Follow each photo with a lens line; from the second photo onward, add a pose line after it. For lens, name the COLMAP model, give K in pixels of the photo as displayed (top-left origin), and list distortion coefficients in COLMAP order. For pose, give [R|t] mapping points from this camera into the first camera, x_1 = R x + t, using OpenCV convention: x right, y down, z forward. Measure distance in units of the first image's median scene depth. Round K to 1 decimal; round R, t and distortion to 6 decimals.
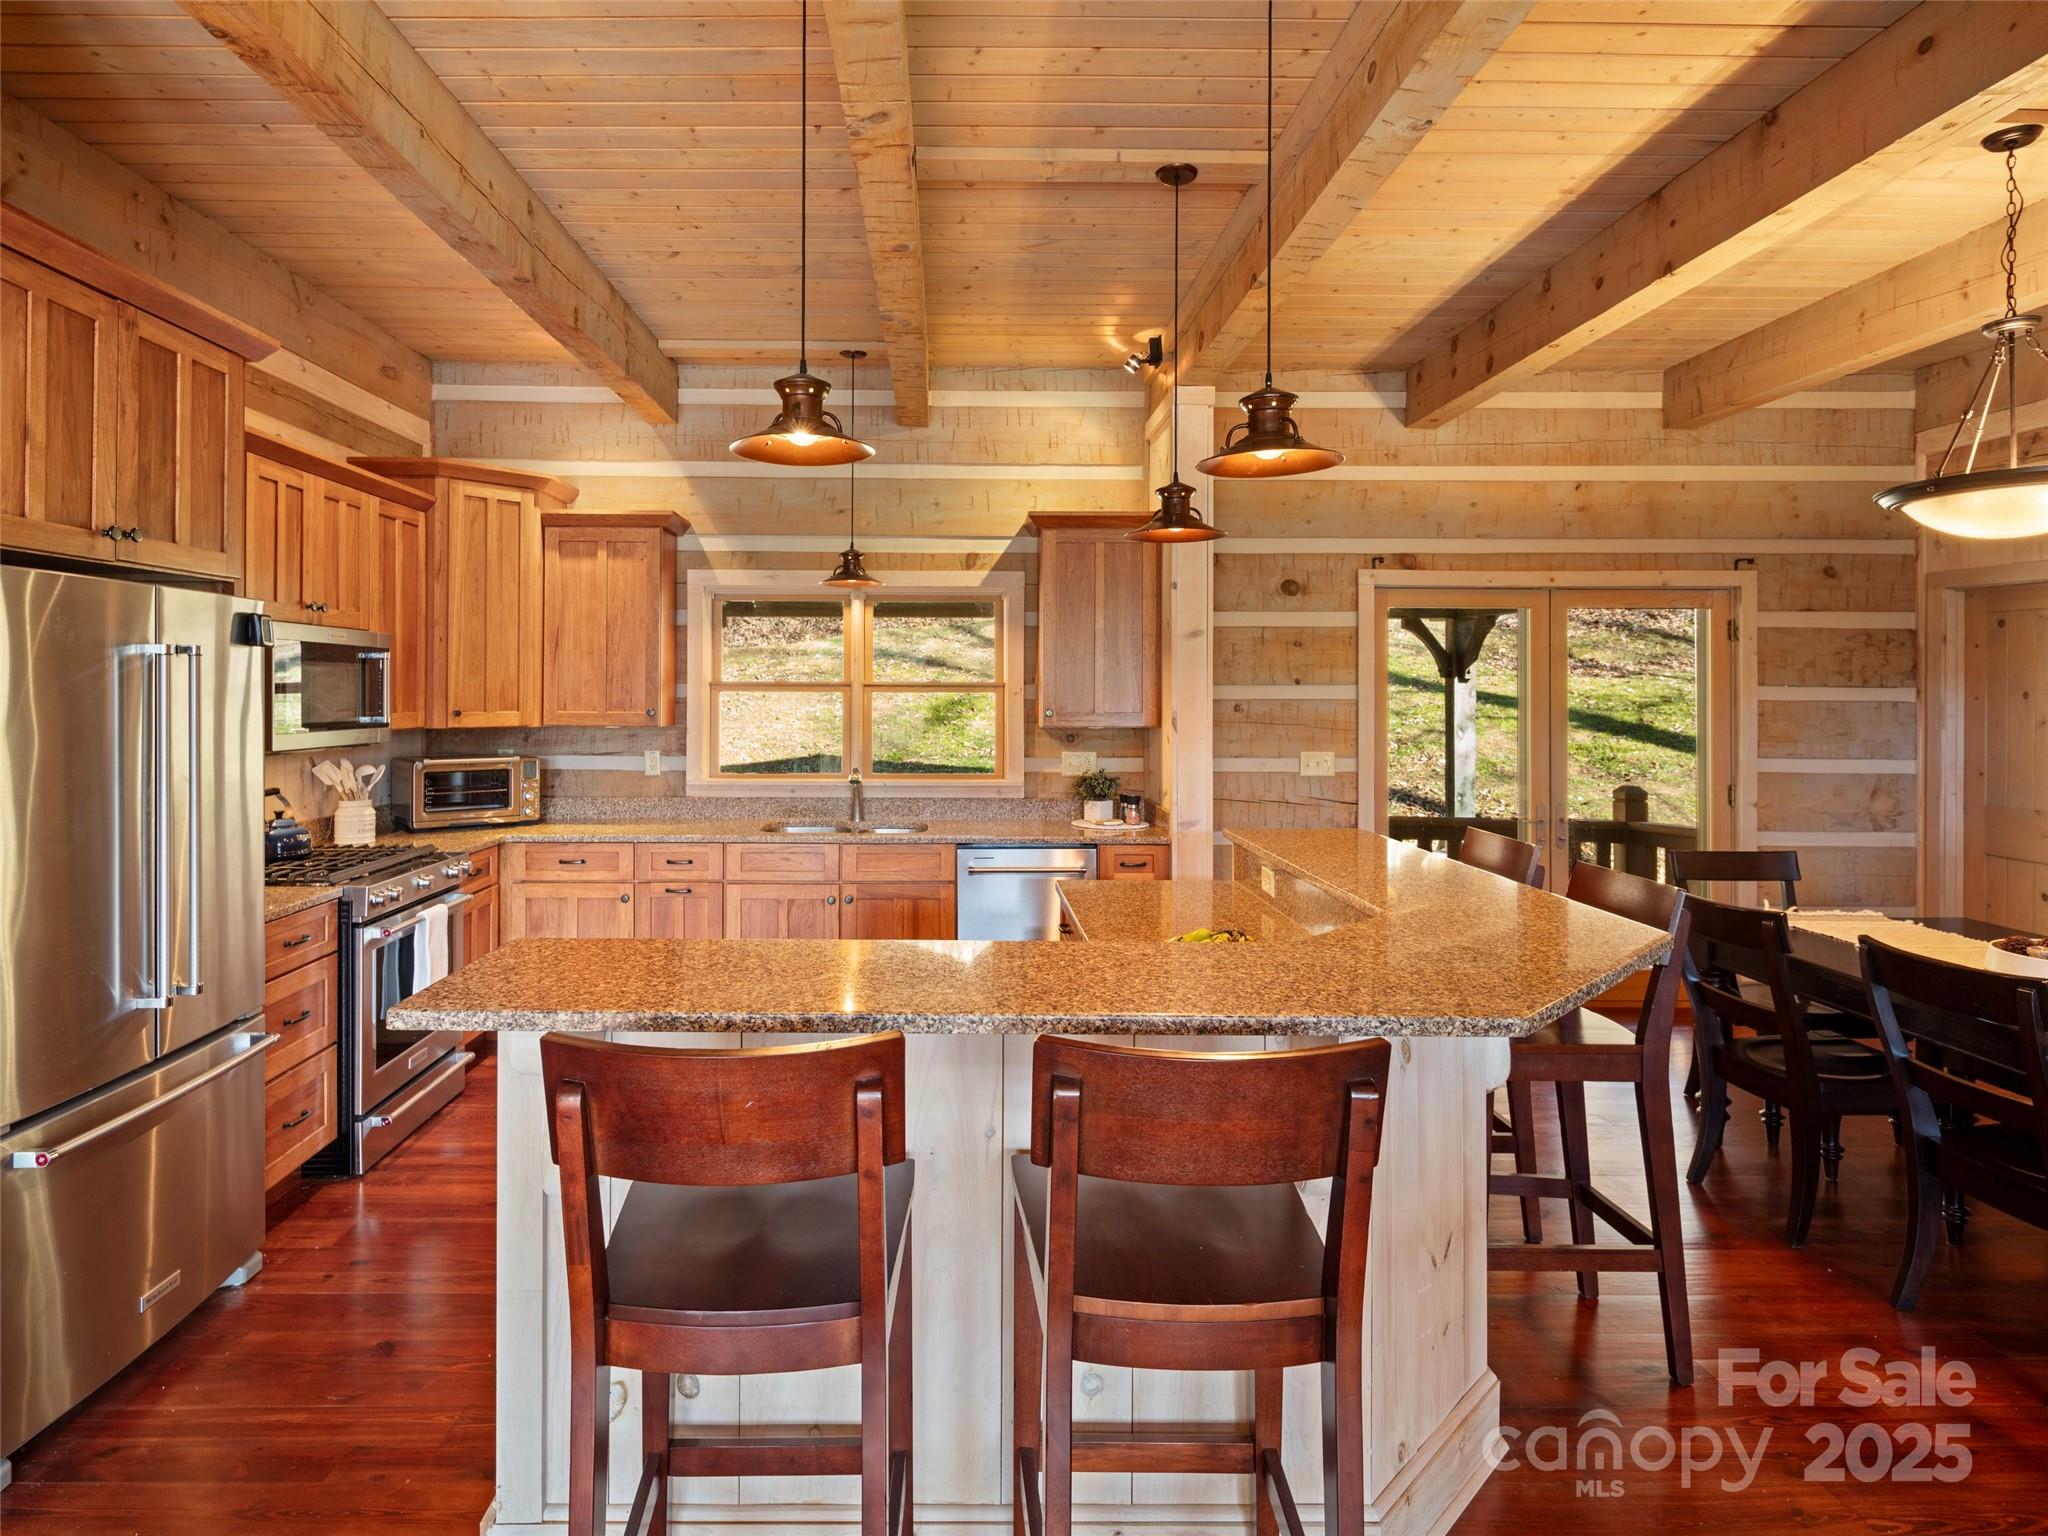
lens RADIAL K [[1126.0, 0, 958.8], [0, 1126.0, 686.9], [0, 0, 1]] dist [0.010208, -0.008296]
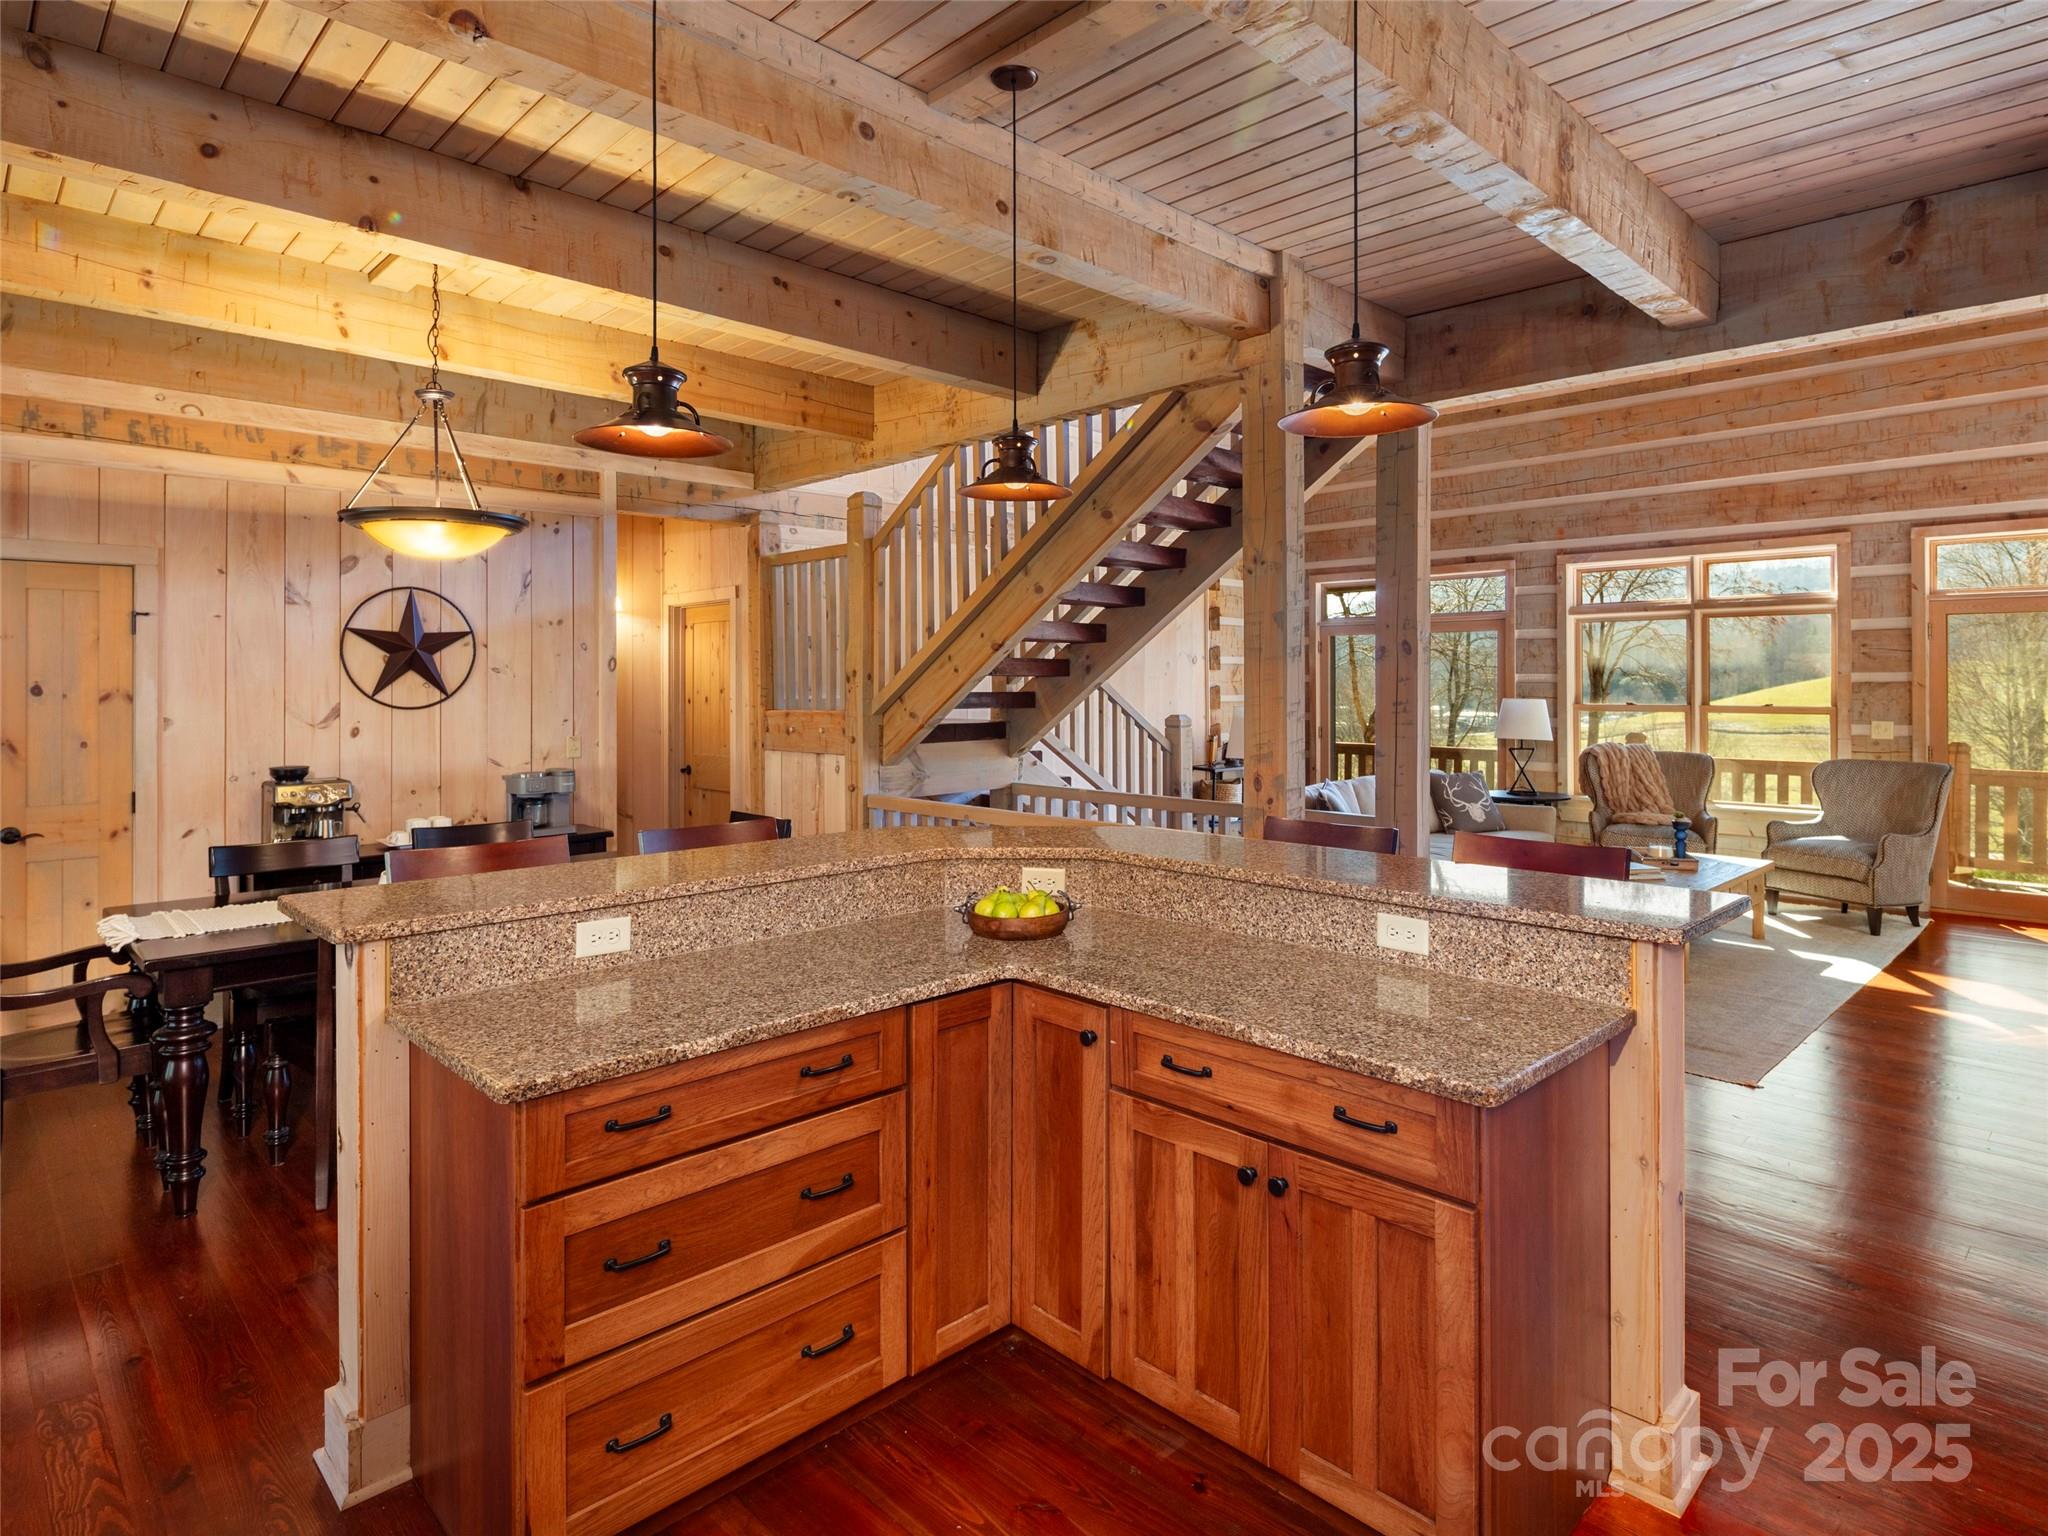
lens RADIAL K [[1126.0, 0, 1036.5], [0, 1126.0, 674.5], [0, 0, 1]] dist [0.010208, -0.008296]
pose [[-0.694959, 0.001349, 0.719048, -0.275821], [-0.003919, 0.999976, -0.005664, 0.003133], [-0.719039, -0.006754, -0.694937, 0.807937]]
